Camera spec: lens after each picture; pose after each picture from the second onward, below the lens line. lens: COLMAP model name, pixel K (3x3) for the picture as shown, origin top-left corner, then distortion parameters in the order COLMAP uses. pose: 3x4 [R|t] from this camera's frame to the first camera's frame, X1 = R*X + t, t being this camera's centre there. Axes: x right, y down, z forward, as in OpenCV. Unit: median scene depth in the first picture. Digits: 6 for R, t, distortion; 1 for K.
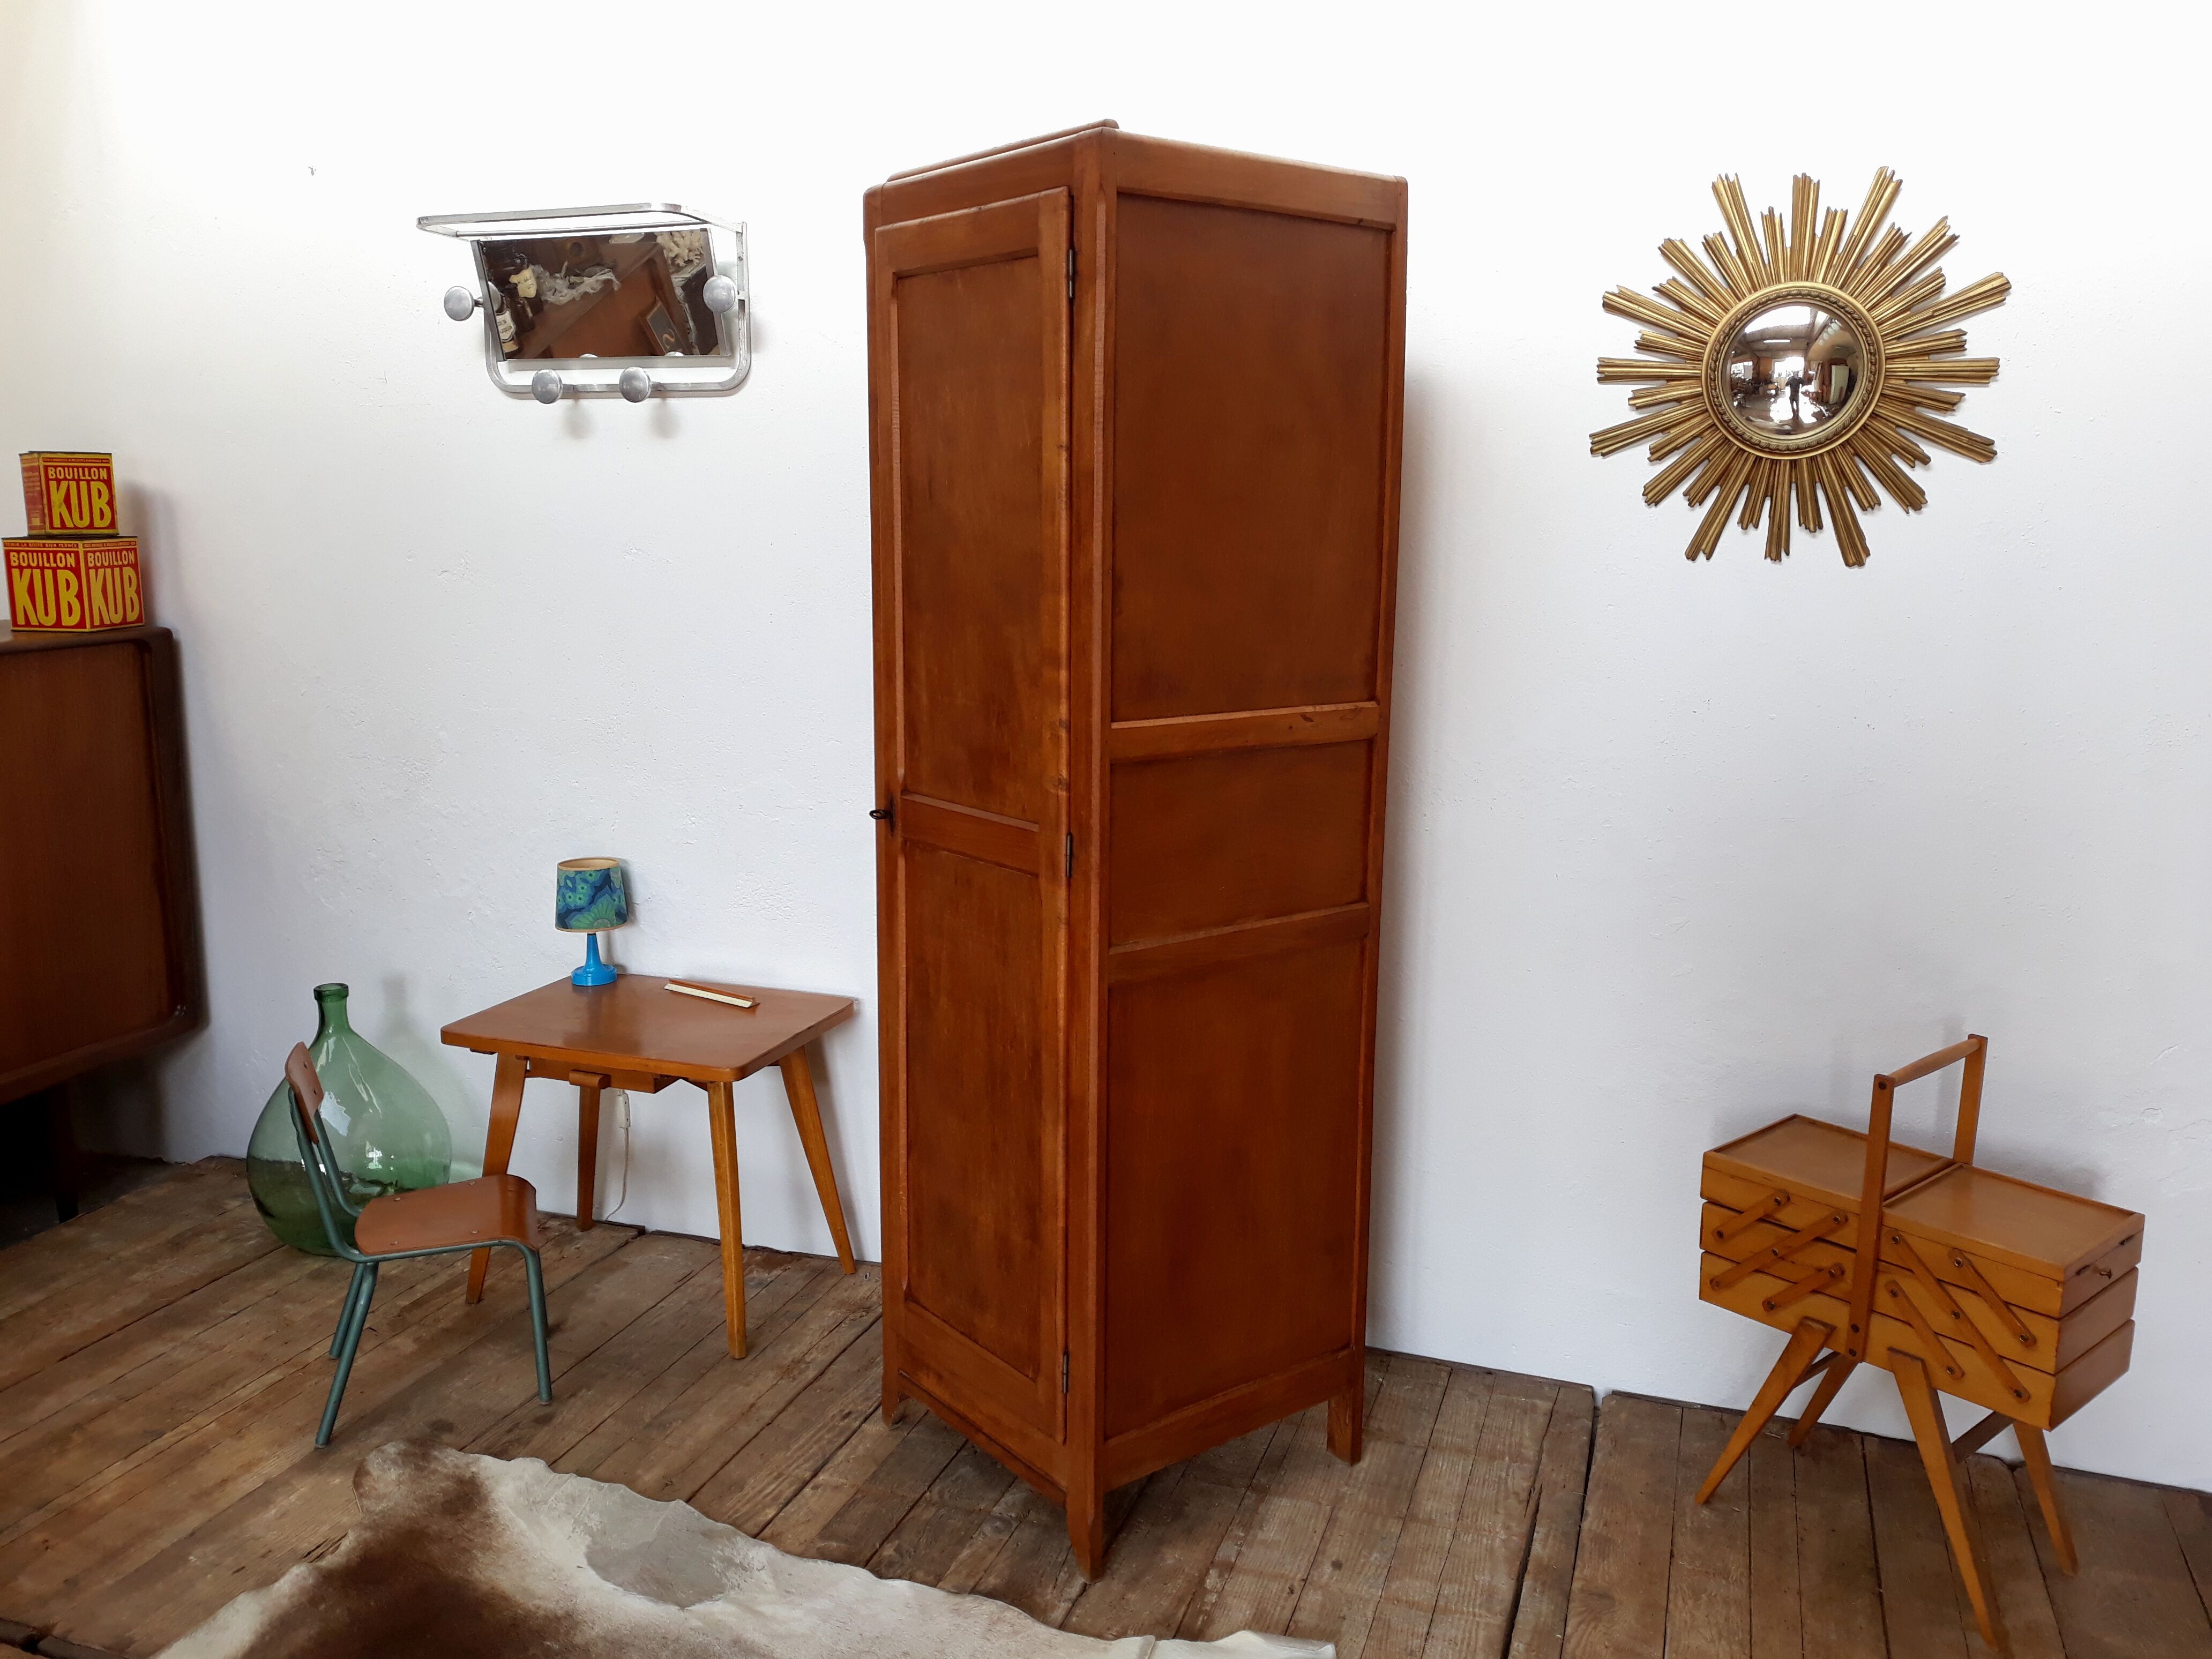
lens RADIAL K [[1831.5, 0, 1086.2], [0, 1831.5, 854.3], [0, 0, 1]] dist [-0.022392, 0.002142]
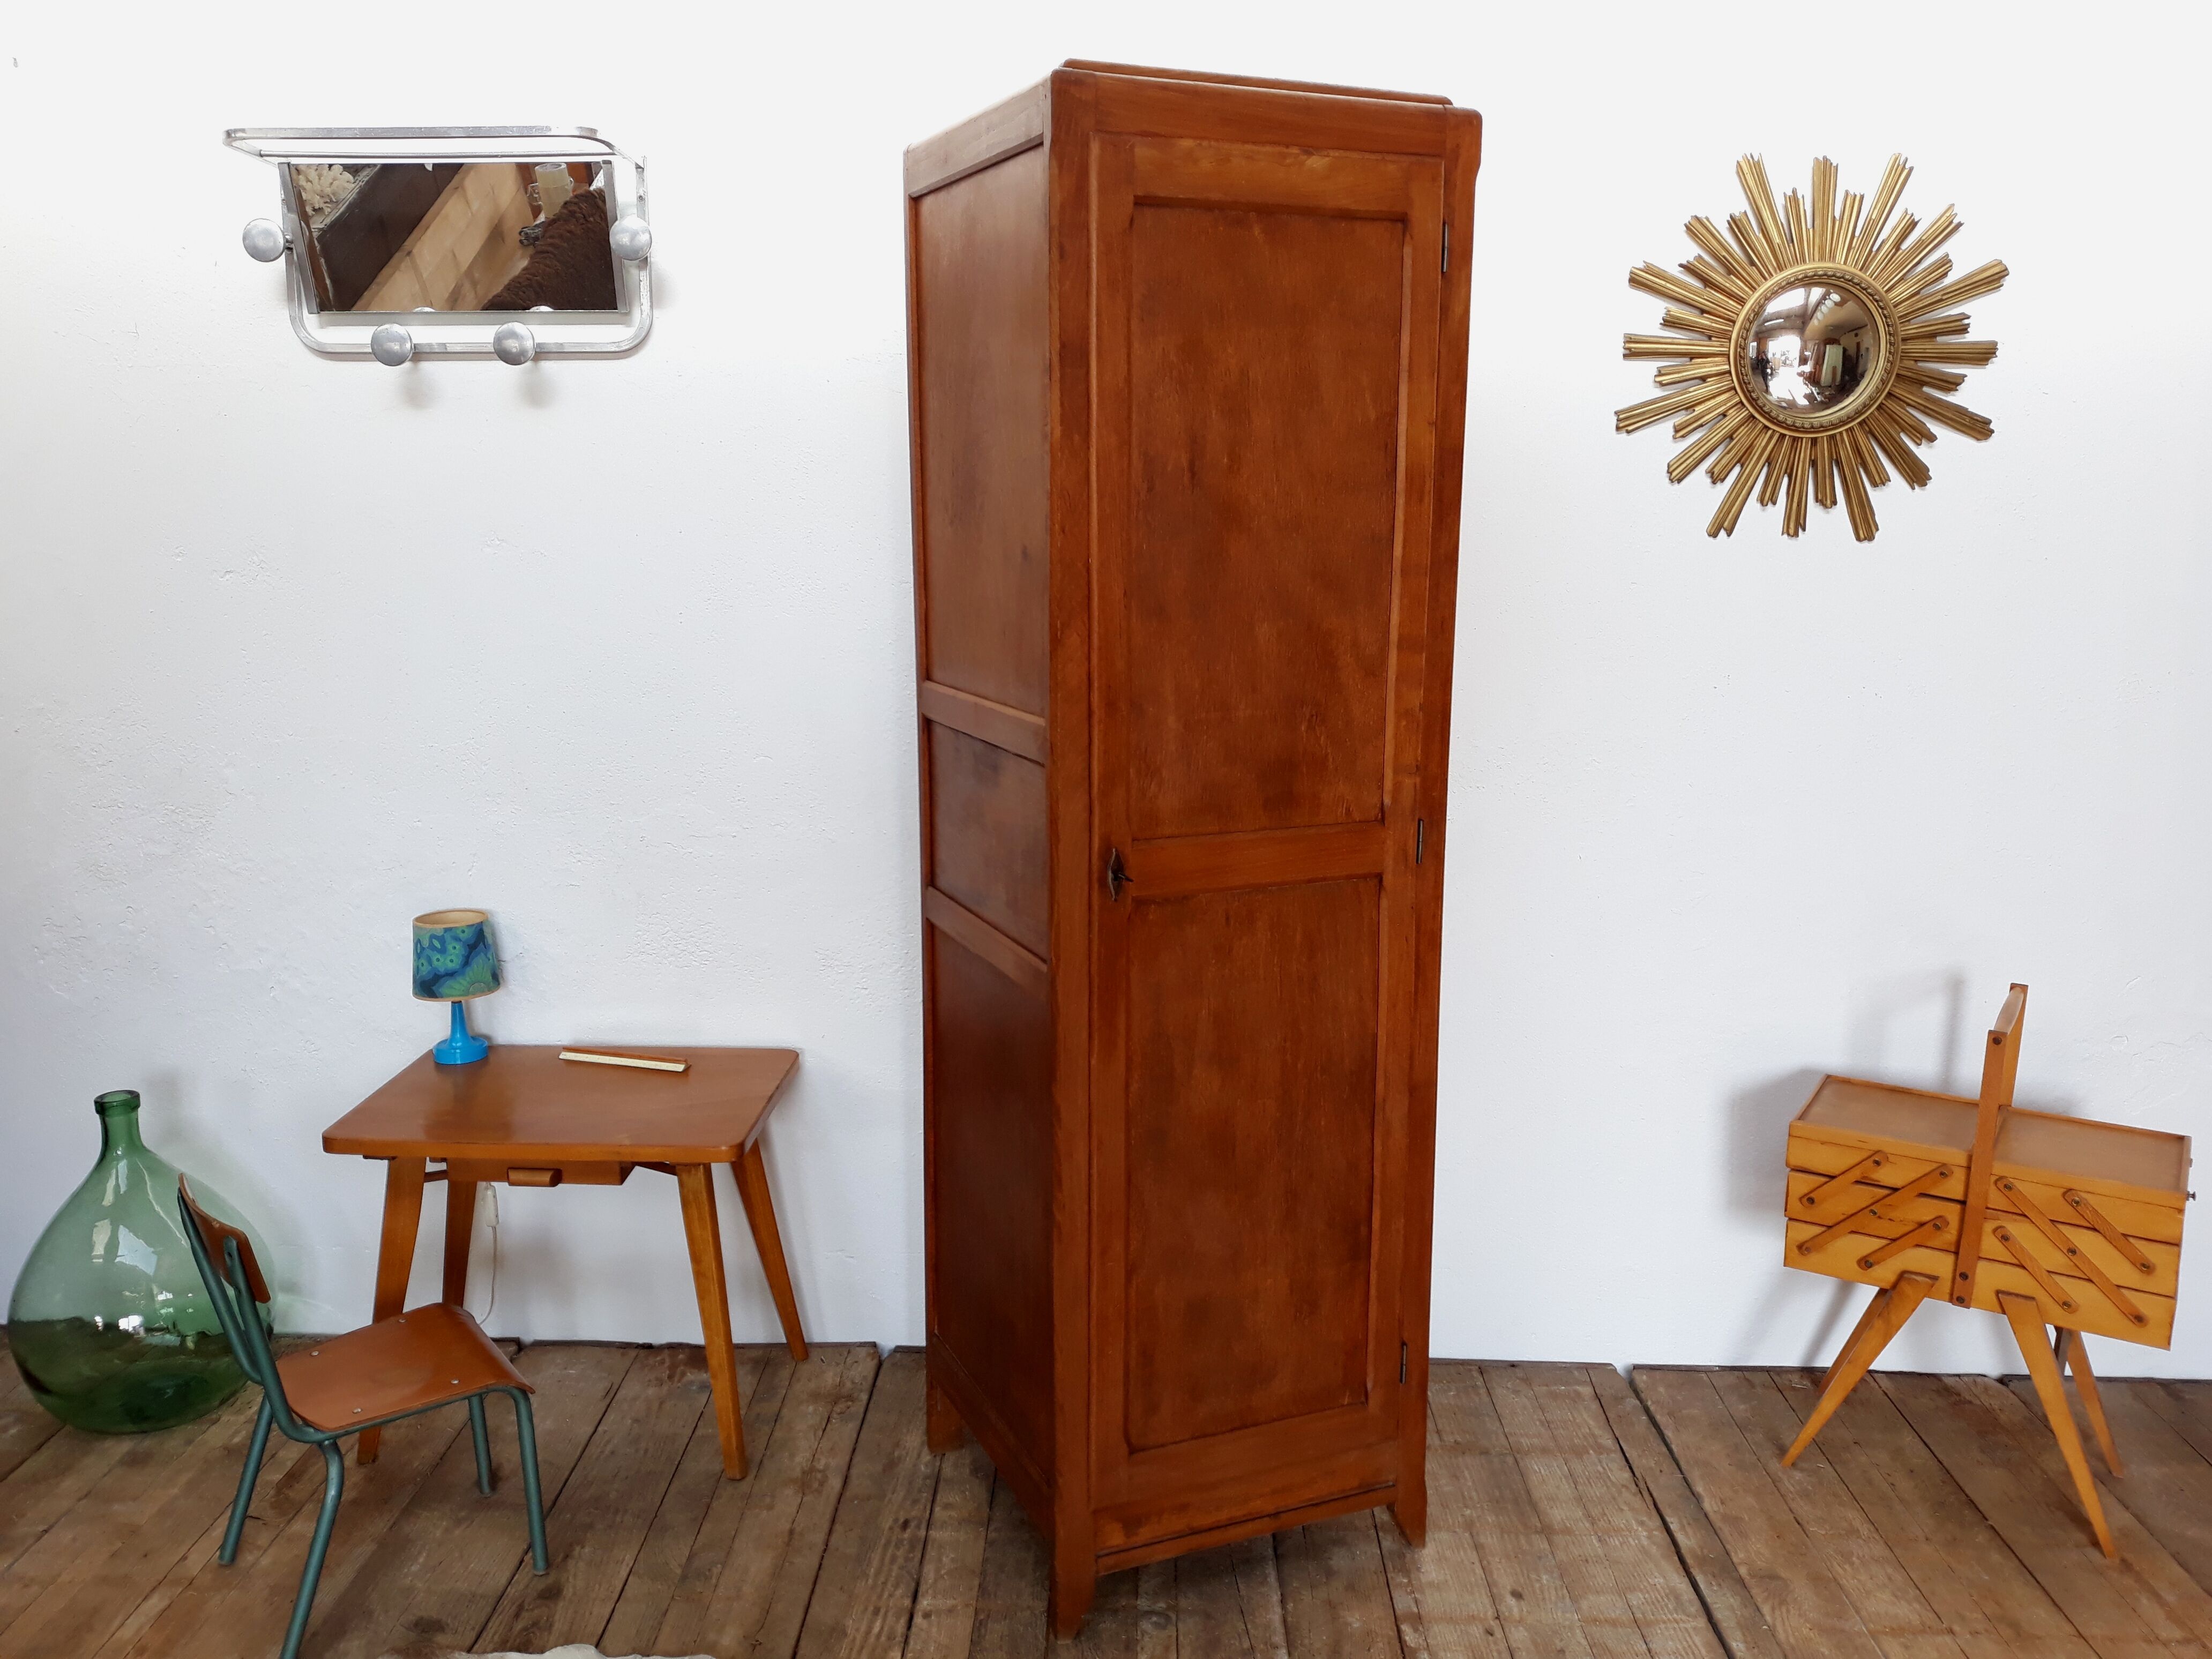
lens RADIAL K [[1831.5, 0, 1082.6], [0, 1831.5, 855.7], [0, 0, 1]] dist [-0.022392, 0.002142]
pose [[0.950520, -0.064955, 0.303796, -0.315797], [0.062928, 0.997882, 0.016469, -0.024221], [-0.304223, 0.003463, 0.952595, 0.146873]]
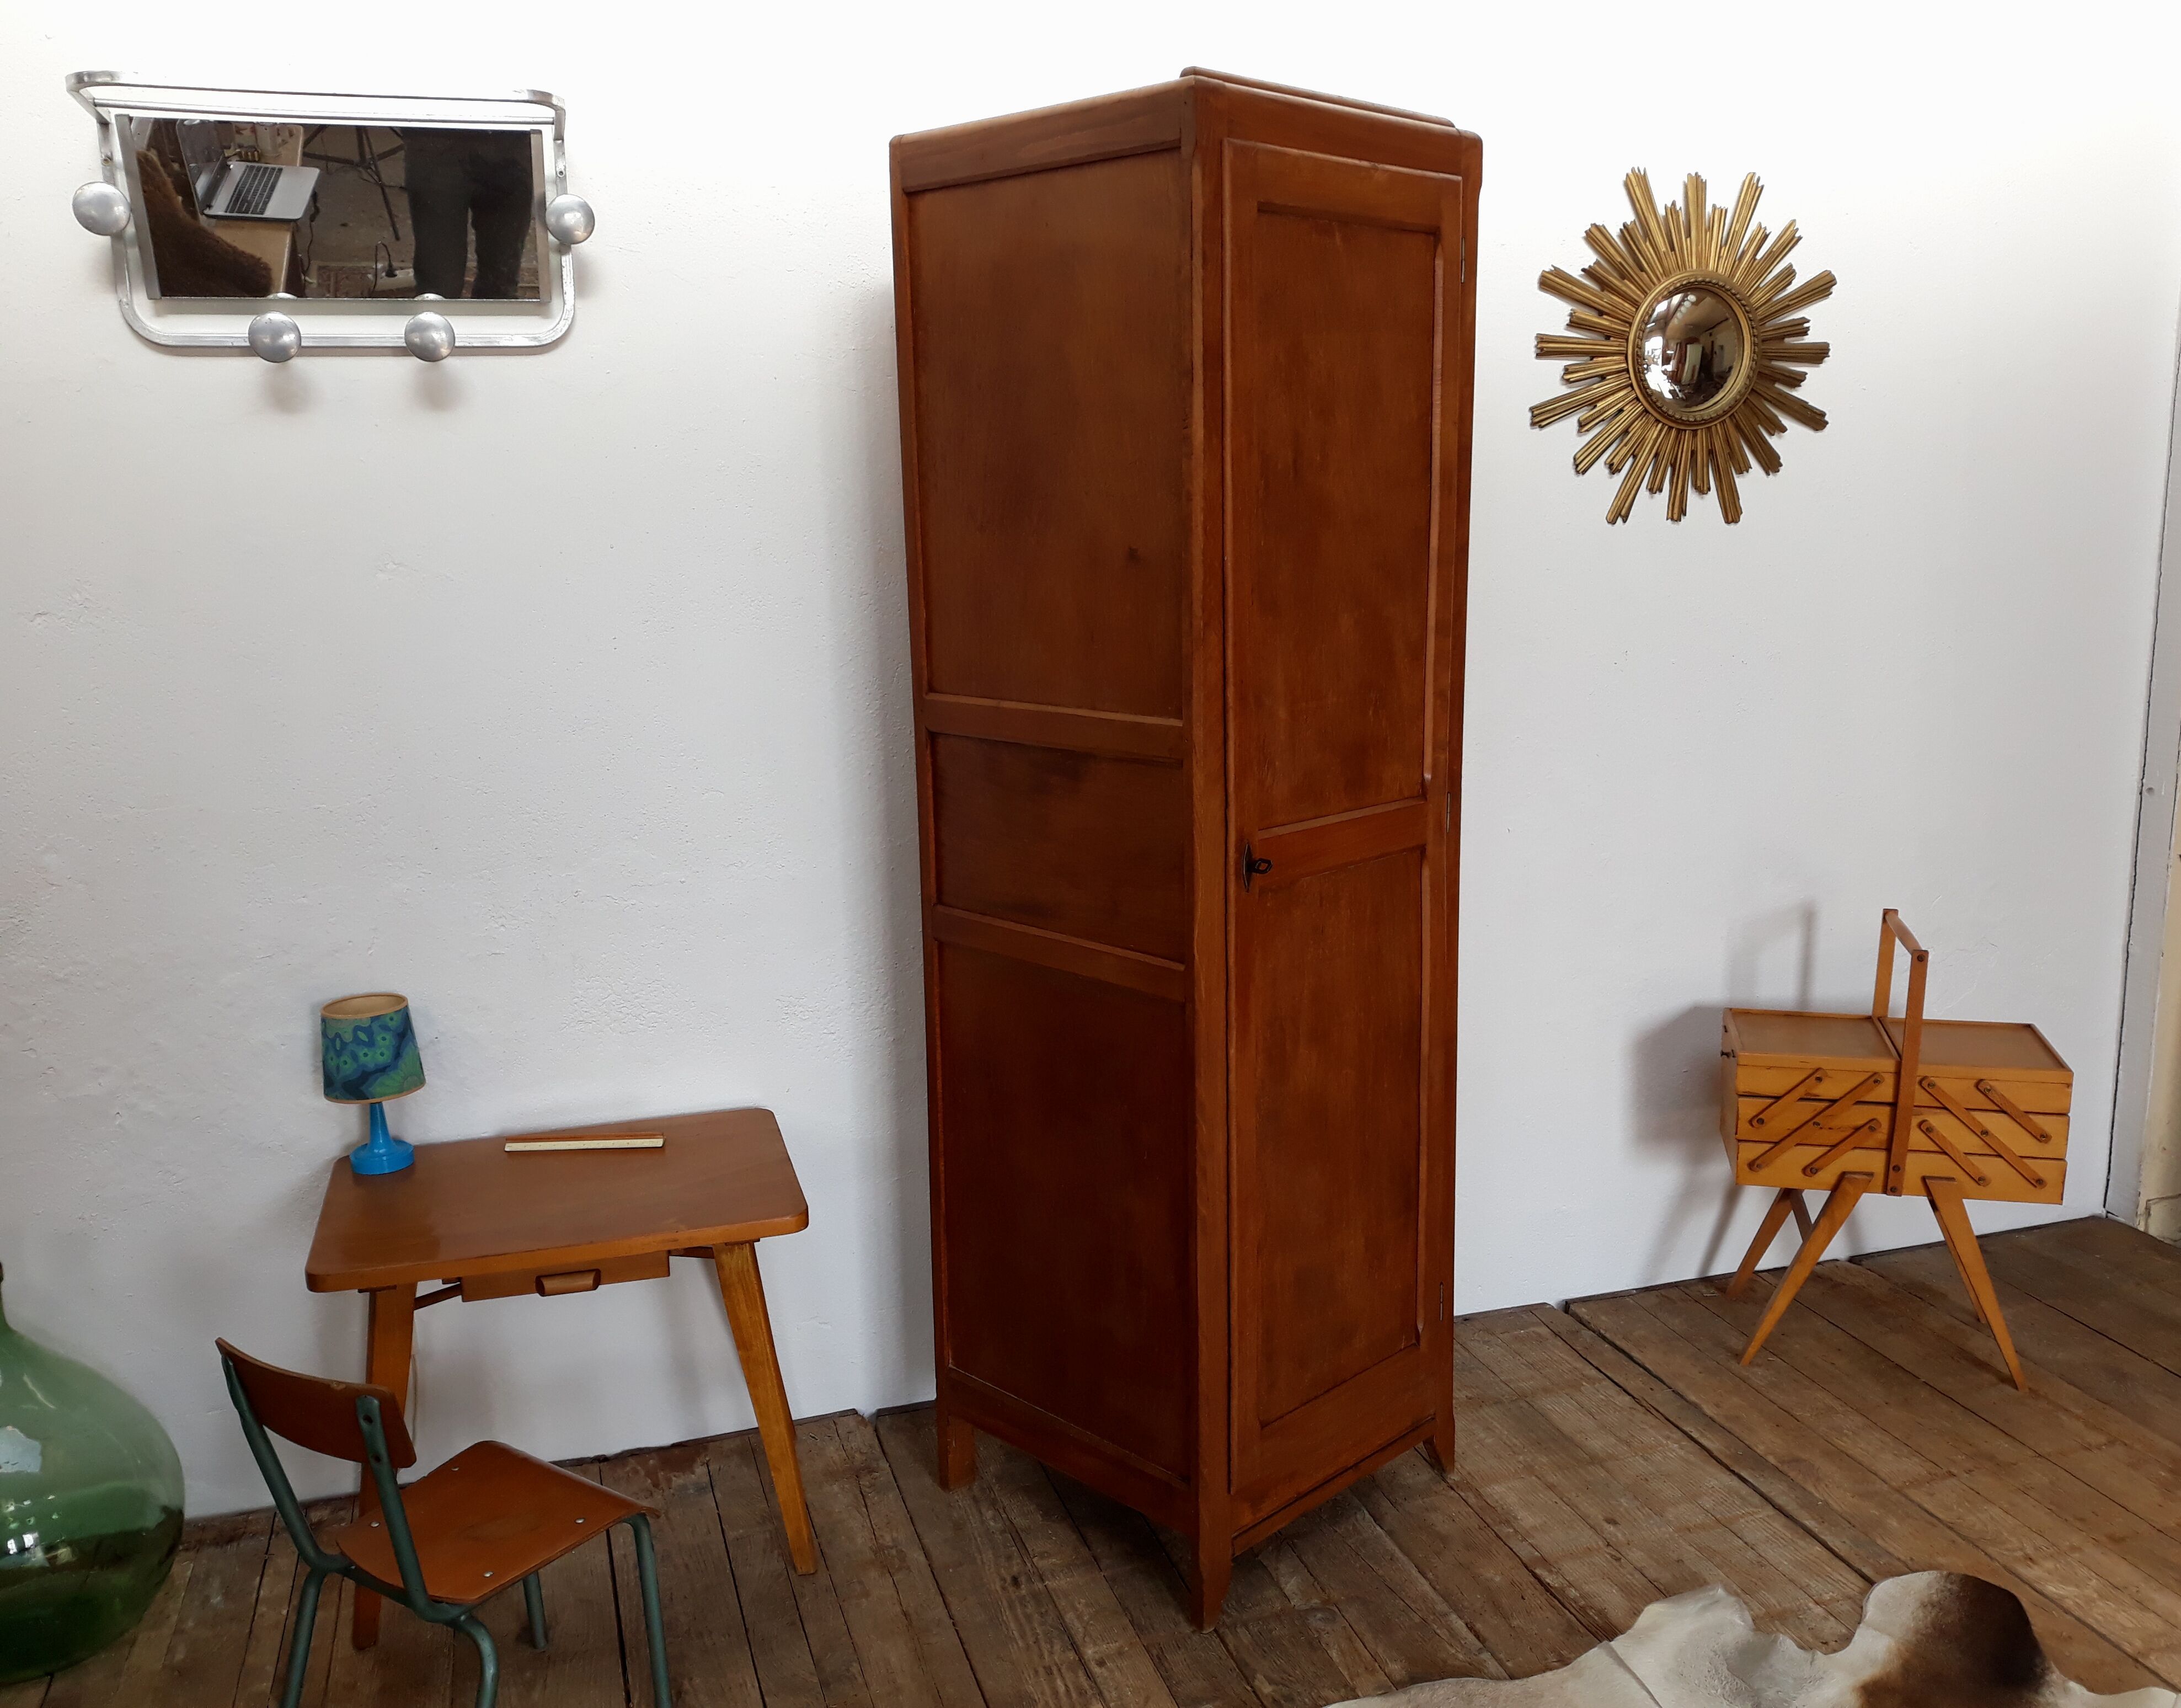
lens RADIAL K [[1871.2, 0, 1112.1], [0, 1871.2, 892.3], [0, 0, 1]] dist [-0.014553, -0.009148]
pose [[0.788615, -0.148608, 0.596659, -0.597598], [0.140864, 0.988212, 0.059948, -0.053067], [-0.598534, 0.036772, 0.800253, 0.296585]]
